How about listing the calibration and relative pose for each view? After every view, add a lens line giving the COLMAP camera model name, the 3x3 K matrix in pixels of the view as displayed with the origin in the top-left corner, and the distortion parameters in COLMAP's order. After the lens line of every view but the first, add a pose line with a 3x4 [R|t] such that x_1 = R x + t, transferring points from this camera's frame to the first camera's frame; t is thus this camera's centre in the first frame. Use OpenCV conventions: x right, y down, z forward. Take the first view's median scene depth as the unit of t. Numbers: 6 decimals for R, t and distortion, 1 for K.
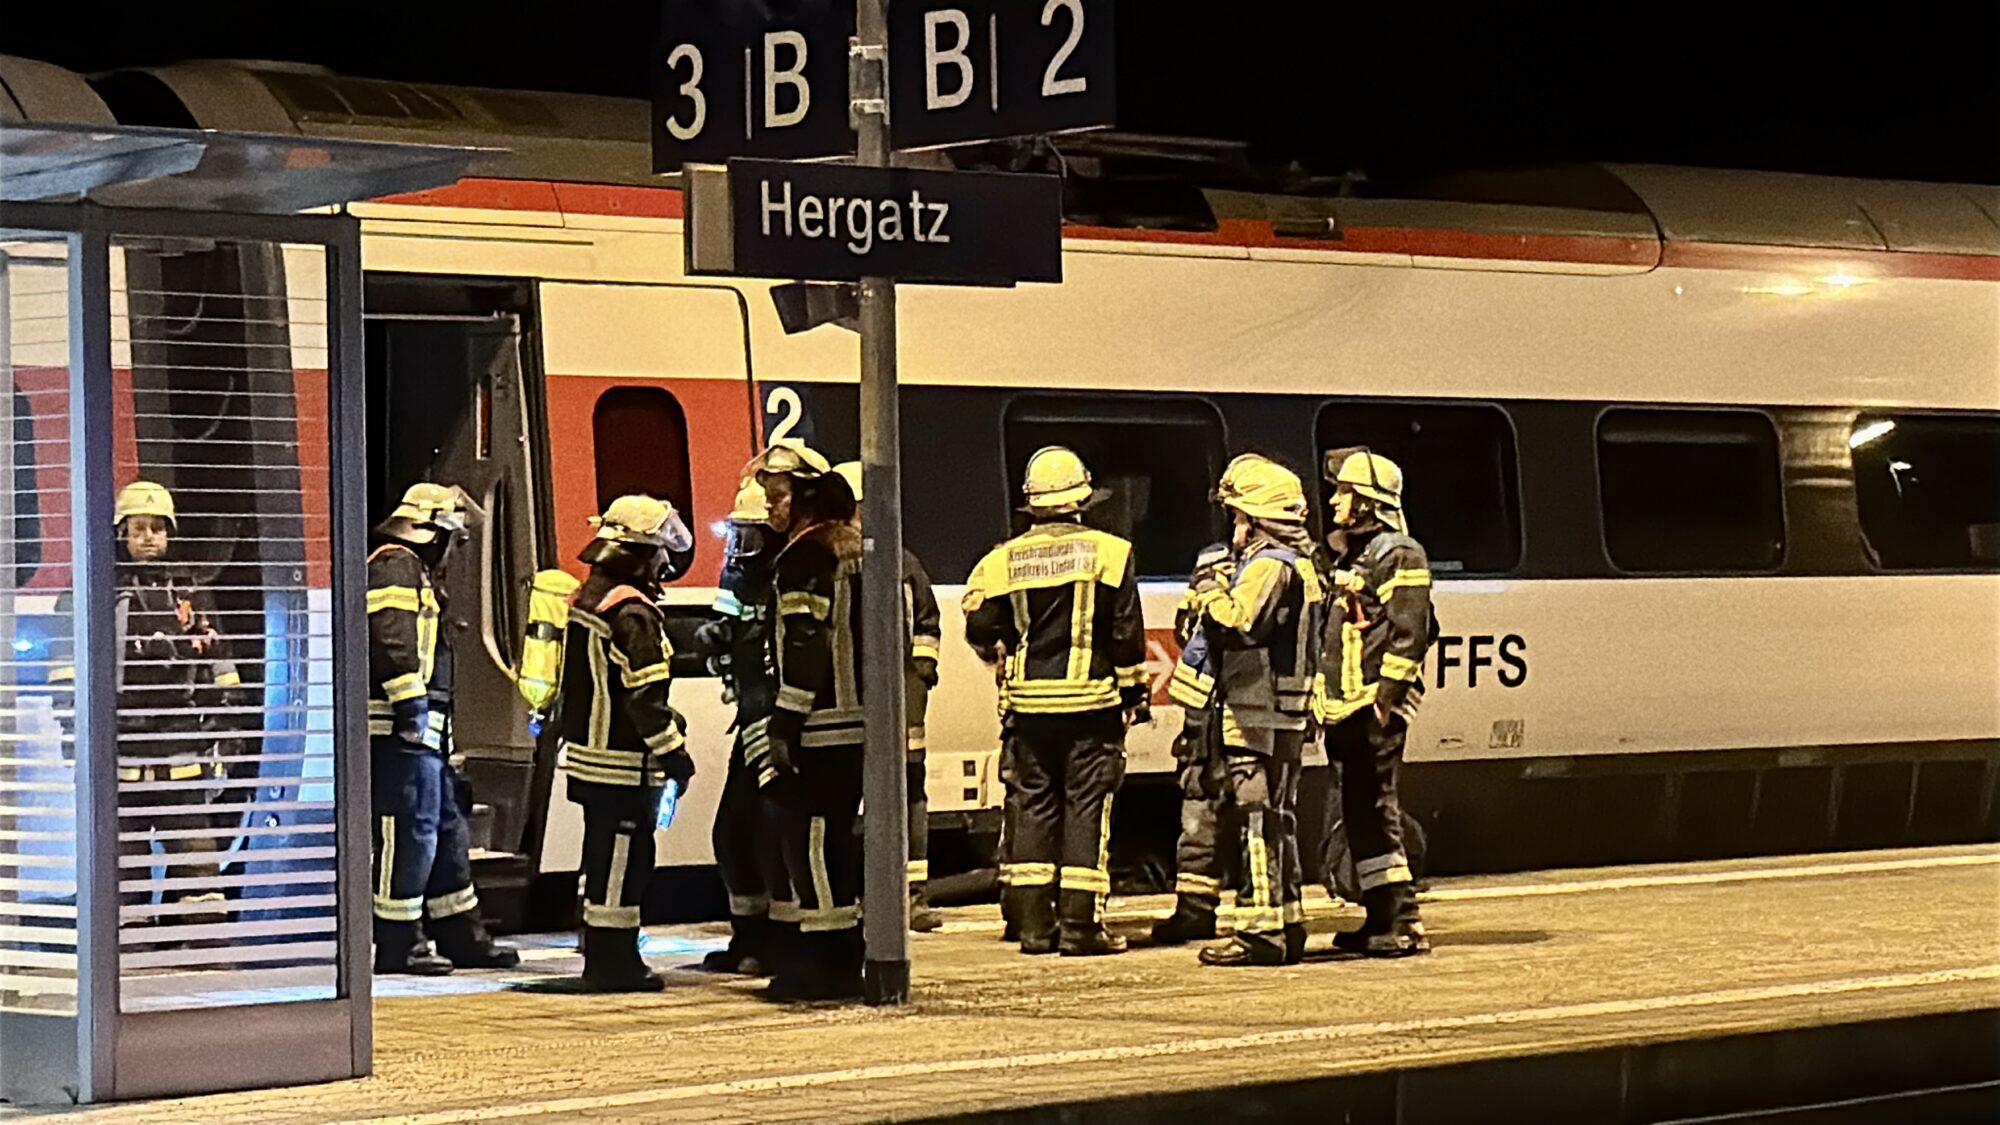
lens RADIAL K [[5491.8, 0, 1000.0], [0, 5491.8, 562.5], [0, 0, 1]] dist [0.018166, 2.001100]
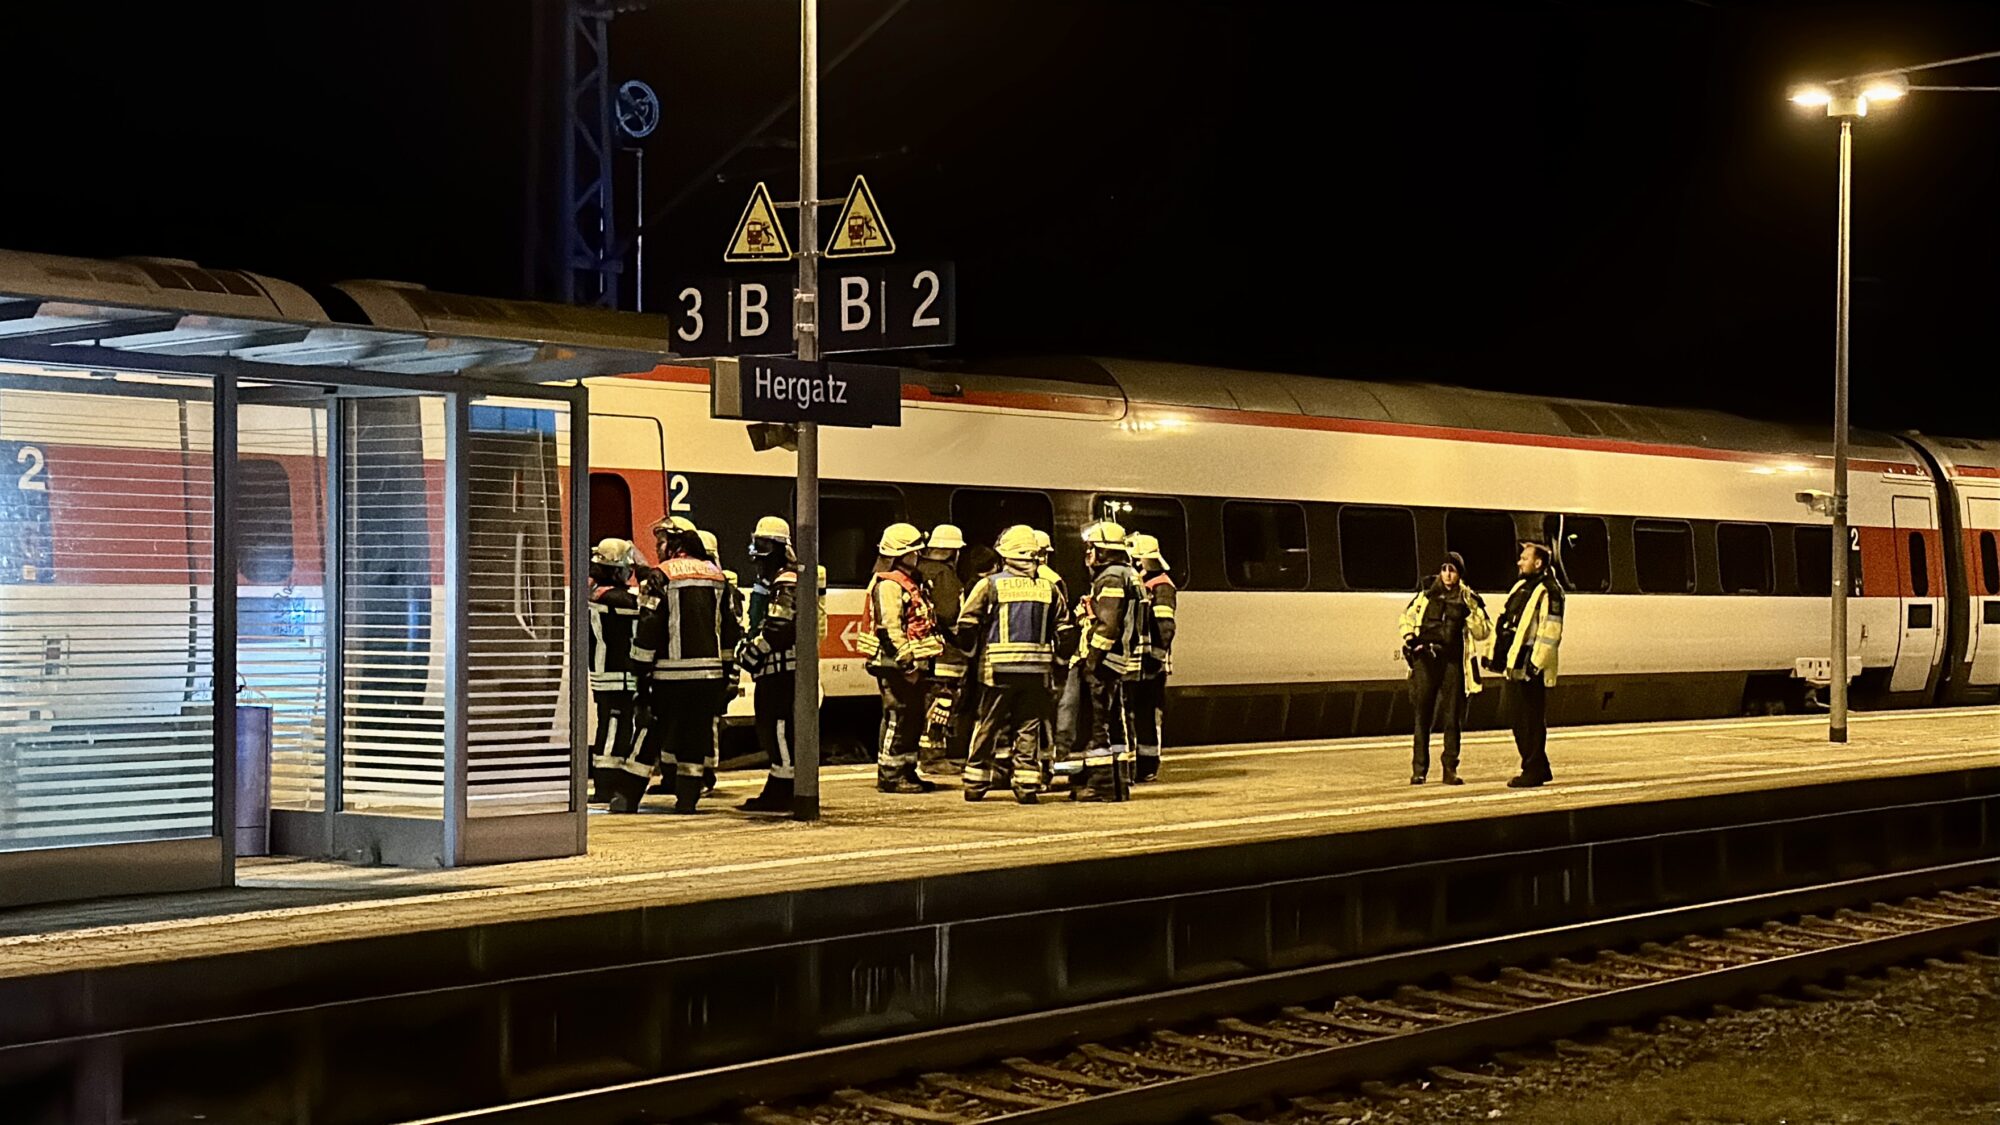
lens RADIAL K [[3406.0, 0, 1000.0], [0, 3406.0, 562.5], [0, 0, 1]] dist [0.147840, -0.012847]
pose [[0.987221, 0.021245, 0.157936, -0.137318], [-0.020949, 0.999774, -0.003539, -0.002473], [-0.157975, 0.000185, 0.987443, -0.126983]]
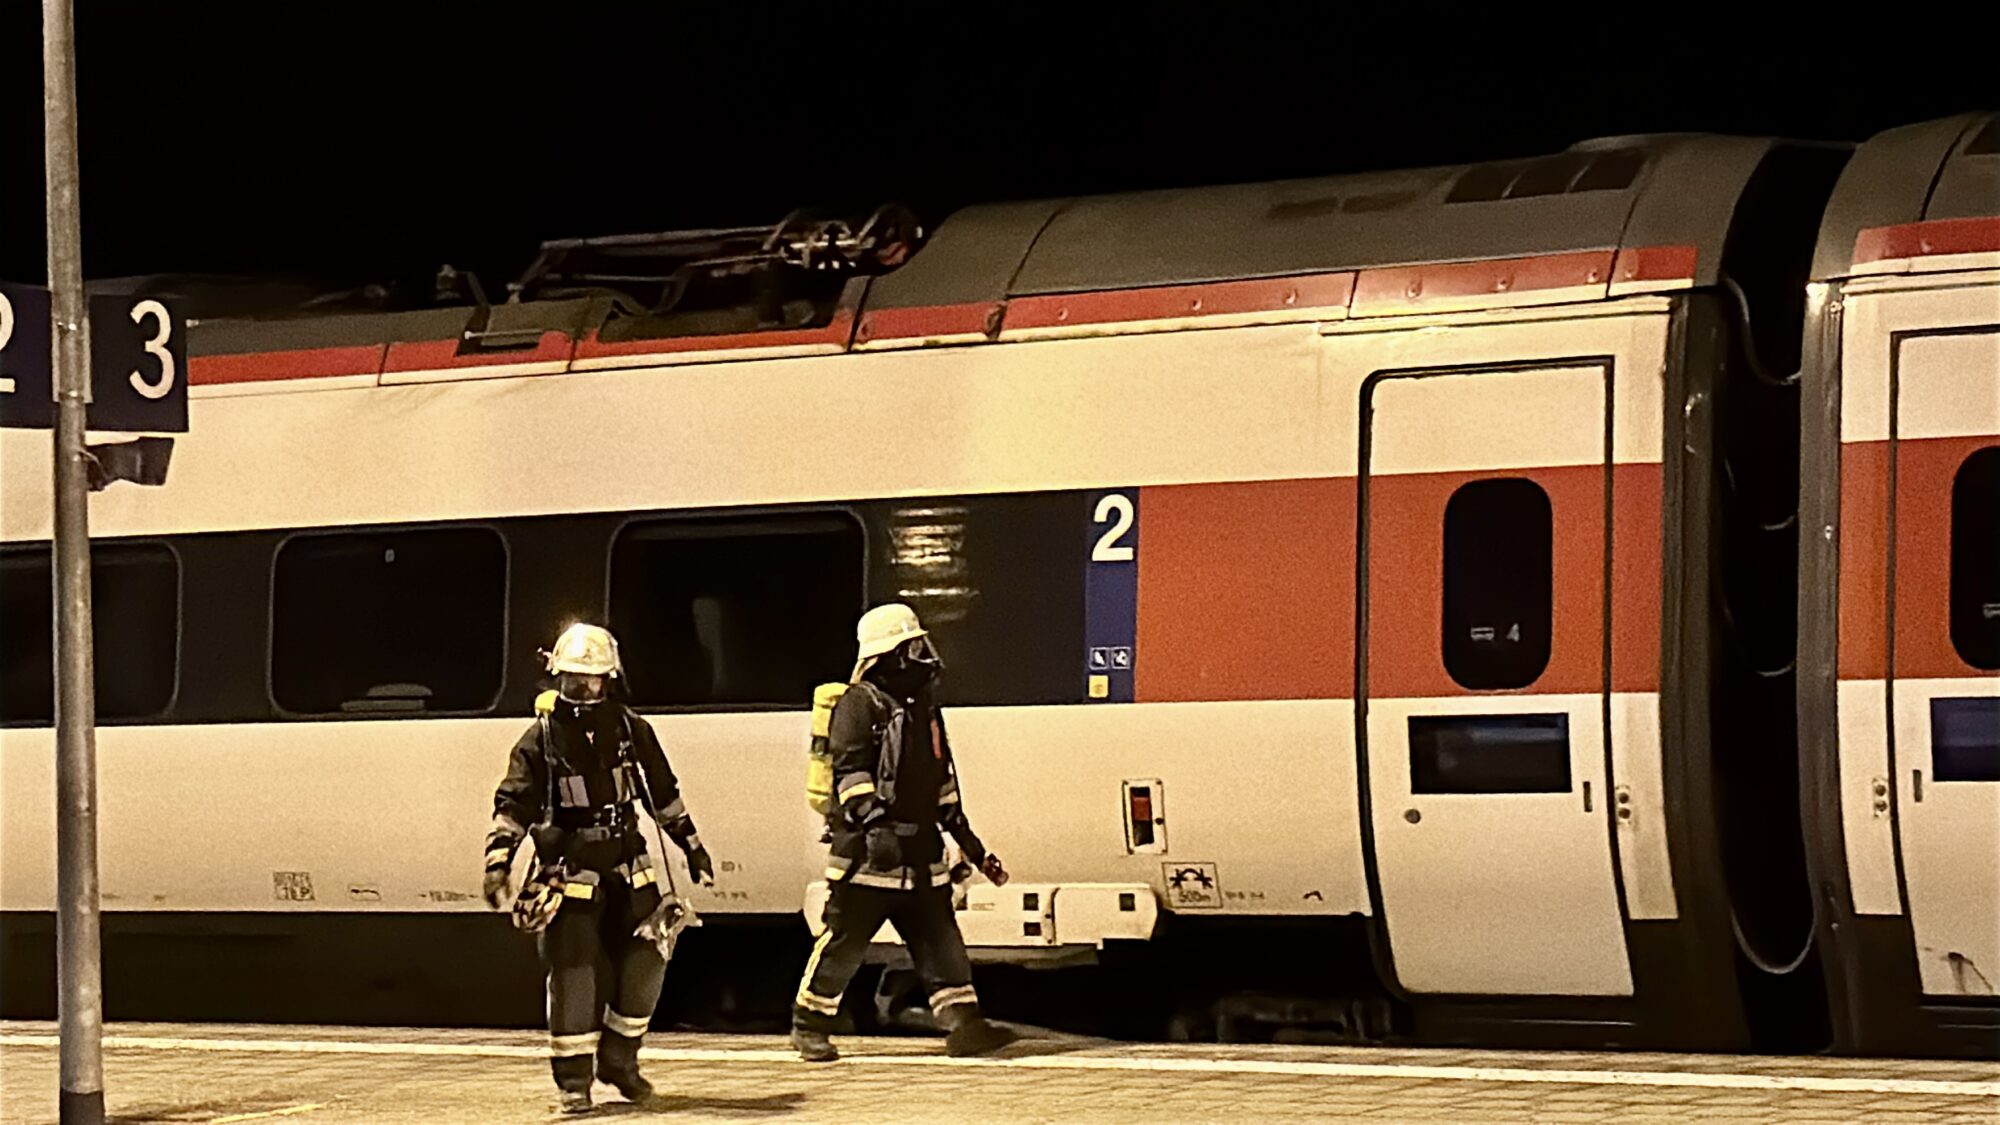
lens RADIAL K [[5491.8, 0, 1000.0], [0, 5491.8, 562.5], [0, 0, 1]] dist [0.018166, 2.001100]
pose [[0.183686, -0.016246, -0.982851, 0.890554], [0.025735, 0.999600, -0.011713, -0.009708], [0.982648, -0.023142, 0.184031, 0.791494]]
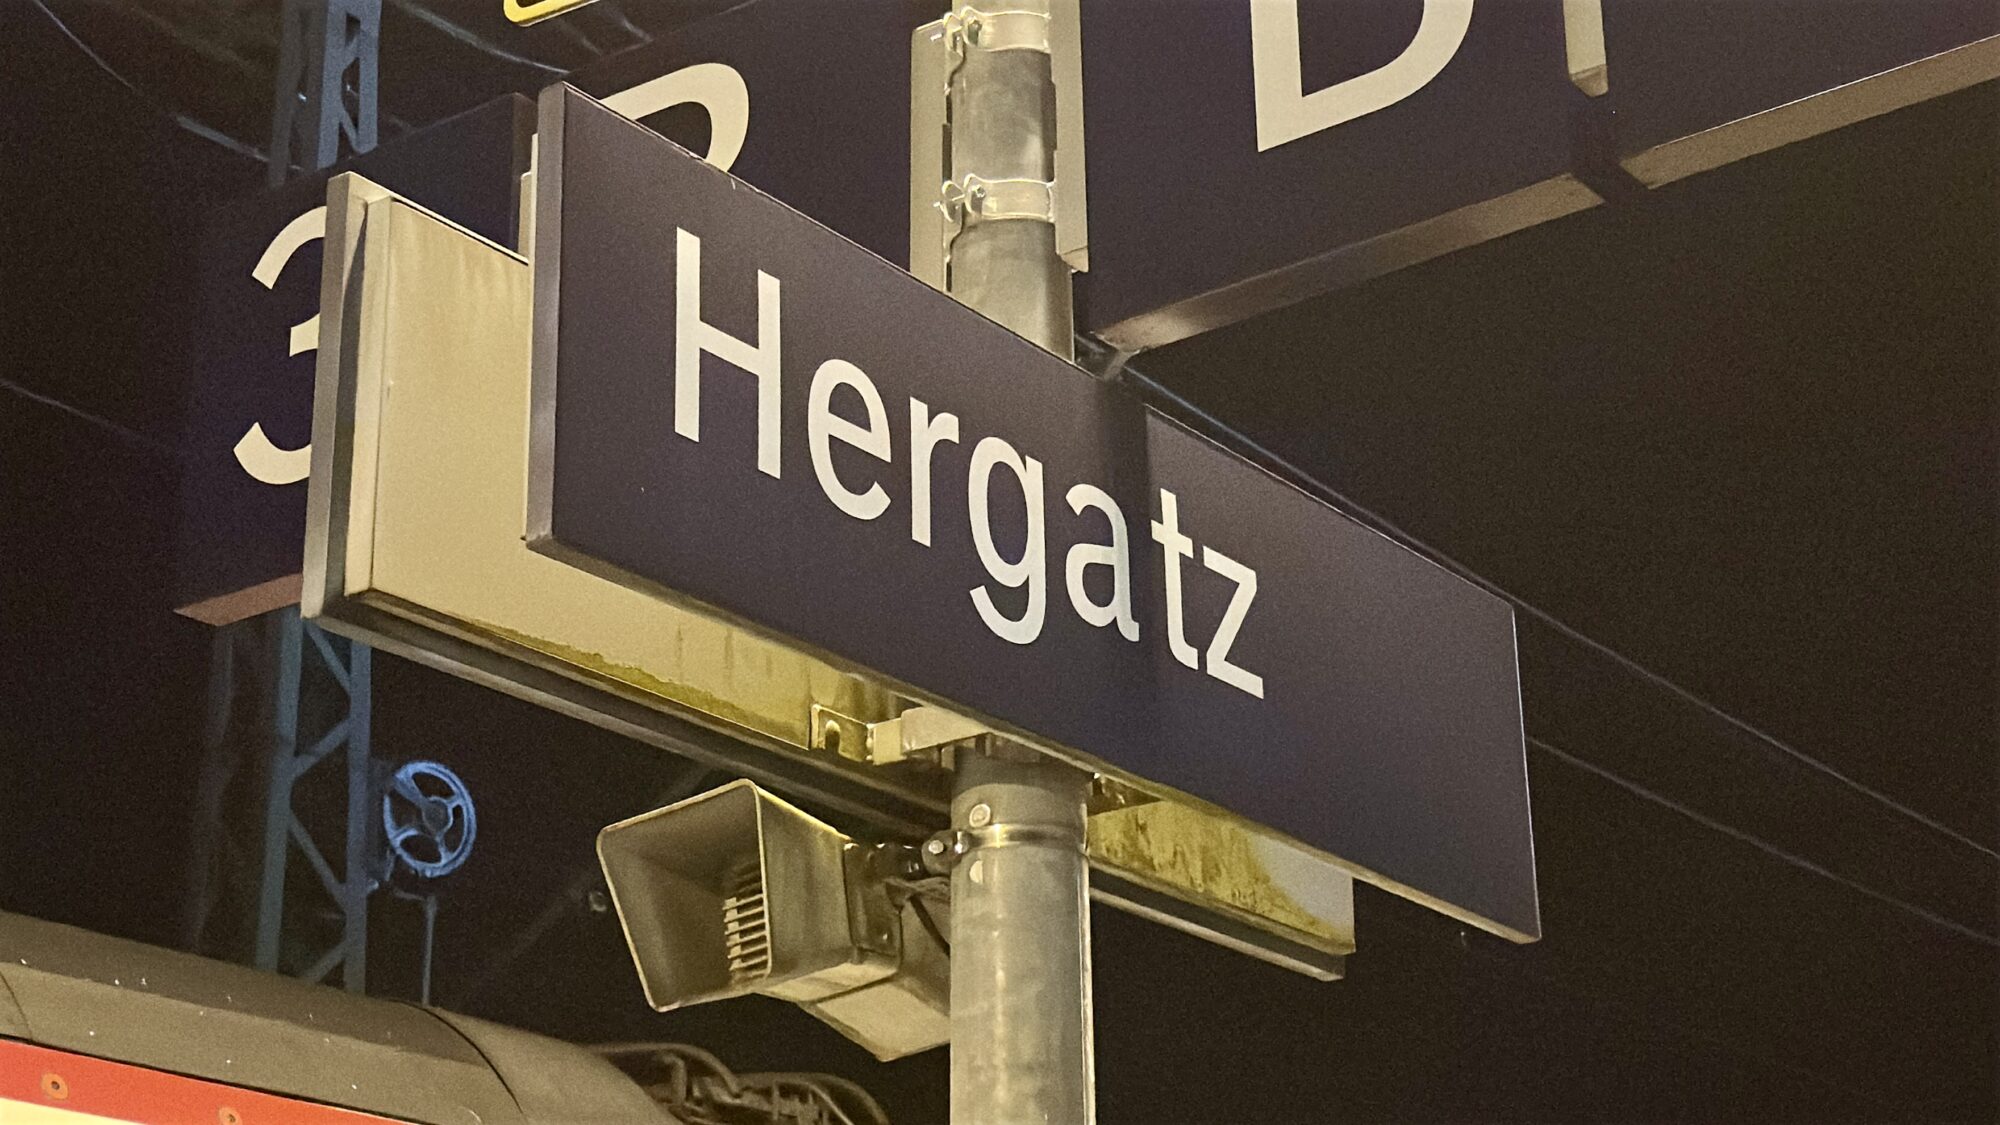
lens RADIAL K [[3406.0, 0, 1000.0], [0, 3406.0, 562.5], [0, 0, 1]] dist [0.147840, -0.012847]
pose [[0.983723, 0.069699, 0.165624, -0.051655], [-0.008050, 0.937878, -0.346872, -0.004933], [-0.179511, 0.339892, 0.923173, 0.844880]]
